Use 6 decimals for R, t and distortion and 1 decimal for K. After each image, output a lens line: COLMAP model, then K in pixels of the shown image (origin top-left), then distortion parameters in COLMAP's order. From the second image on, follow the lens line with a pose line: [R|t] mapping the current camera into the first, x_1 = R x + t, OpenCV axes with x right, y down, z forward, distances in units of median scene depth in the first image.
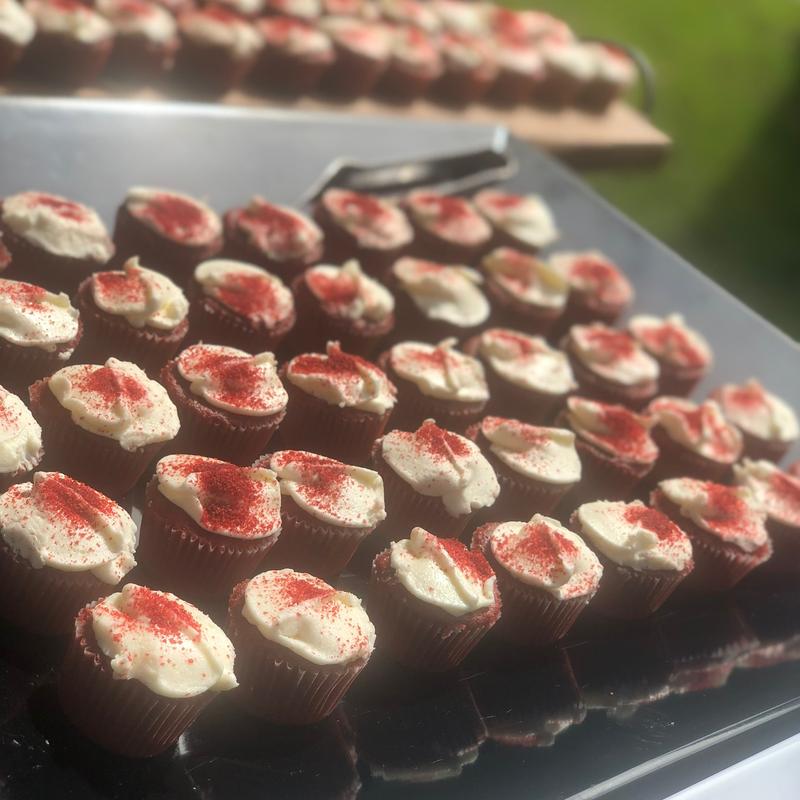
lens RADIAL K [[1598.4, 0, 400.2], [0, 1598.4, 382.1], [0, 0, 1]] dist [-0.053597, 1.415389]
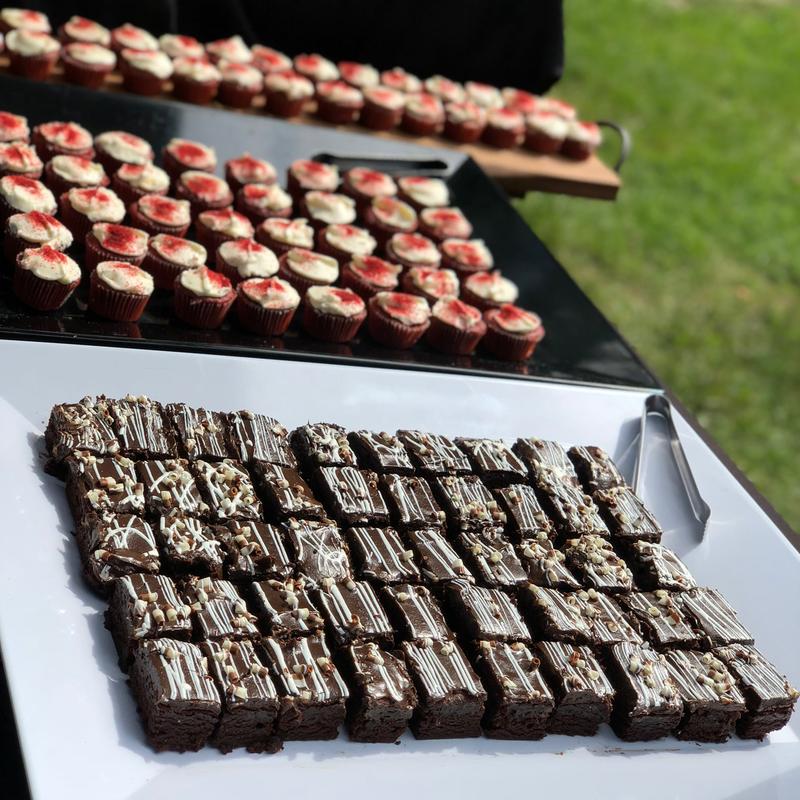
lens RADIAL K [[1598.4, 0, 400.2], [0, 1598.4, 382.1], [0, 0, 1]] dist [-0.053597, 1.415389]
pose [[0.934804, 0.096199, -0.341889, 0.948174], [-0.134442, 0.986833, -0.089926, 0.376792], [0.328736, 0.130027, 0.935428, -0.881913]]
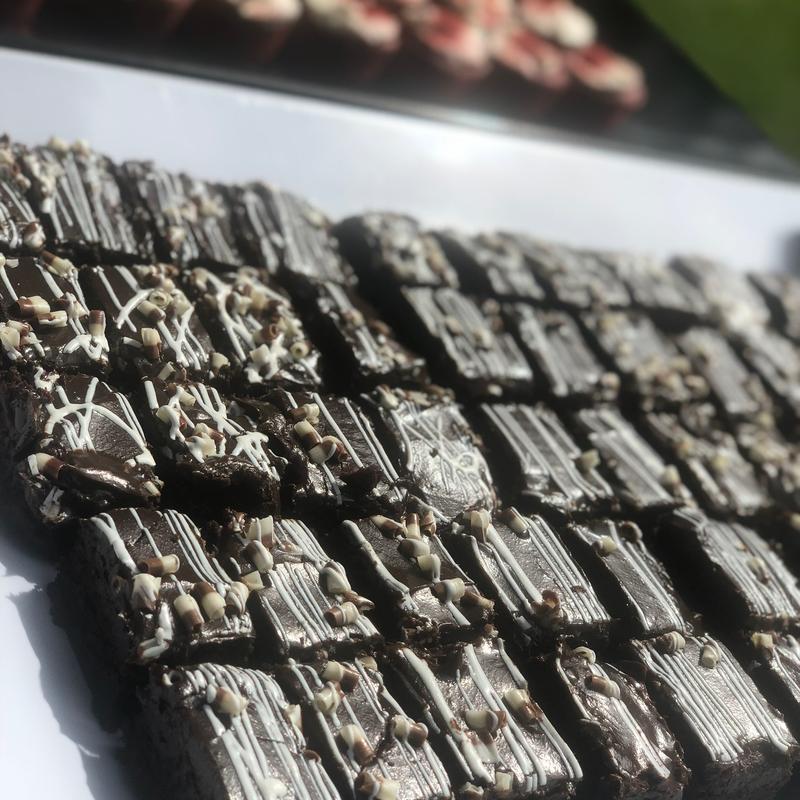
lens RADIAL K [[1594.1, 0, 400.0], [0, 1594.1, 400.0], [0, 0, 1]] dist [-0.030038, 0.581491]
pose [[0.969706, 0.165383, -0.179773, 0.467813], [-0.165565, 0.986098, 0.014102, 0.375606], [0.179606, 0.016090, 0.983607, -0.218329]]
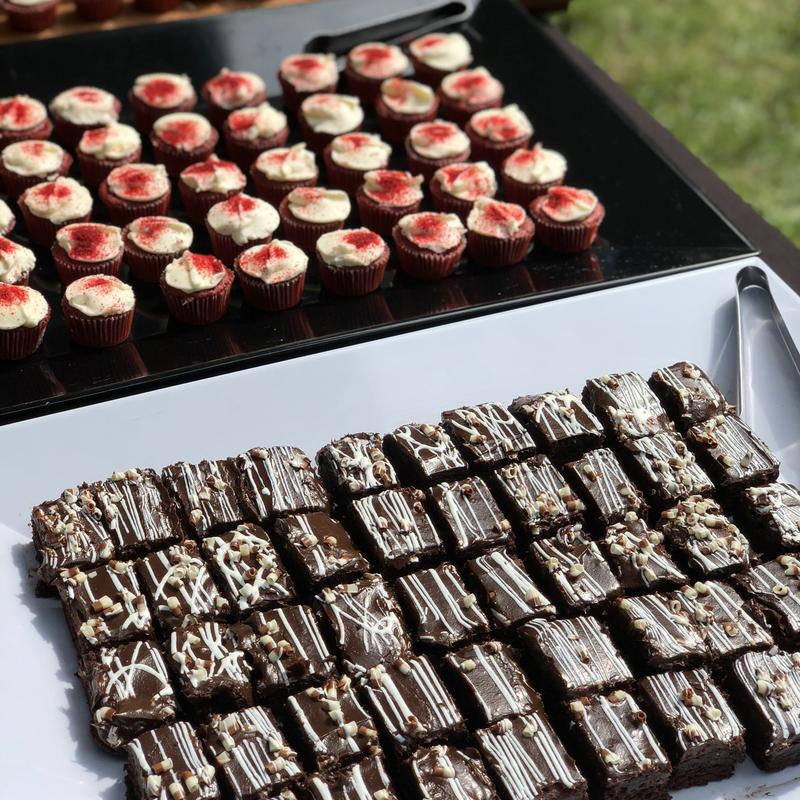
lens RADIAL K [[1598.4, 0, 400.2], [0, 1598.4, 382.1], [0, 0, 1]] dist [-0.053597, 1.415389]
pose [[0.893787, -0.048443, -0.445867, 0.981358], [0.100422, 0.990524, 0.093688, 0.084588], [0.437104, -0.128512, 0.890183, -0.553210]]
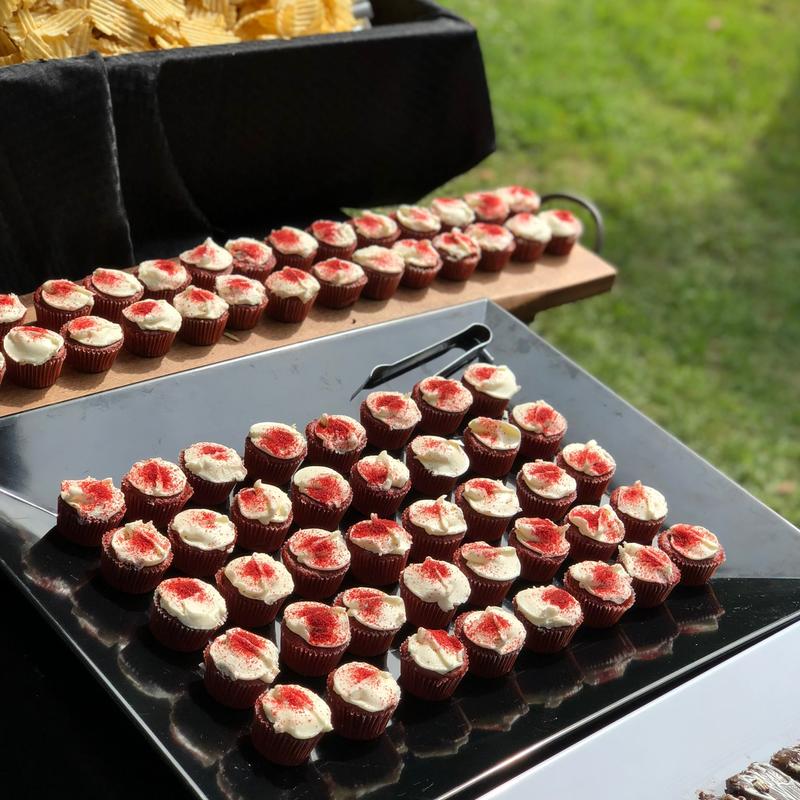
lens RADIAL K [[1598.4, 0, 400.2], [0, 1598.4, 382.1], [0, 0, 1]] dist [-0.053597, 1.415389]
pose [[0.989683, -0.114478, -0.086159, 0.168851], [0.119468, 0.991305, 0.055161, -0.283445], [0.079095, -0.064886, 0.994753, -0.820392]]
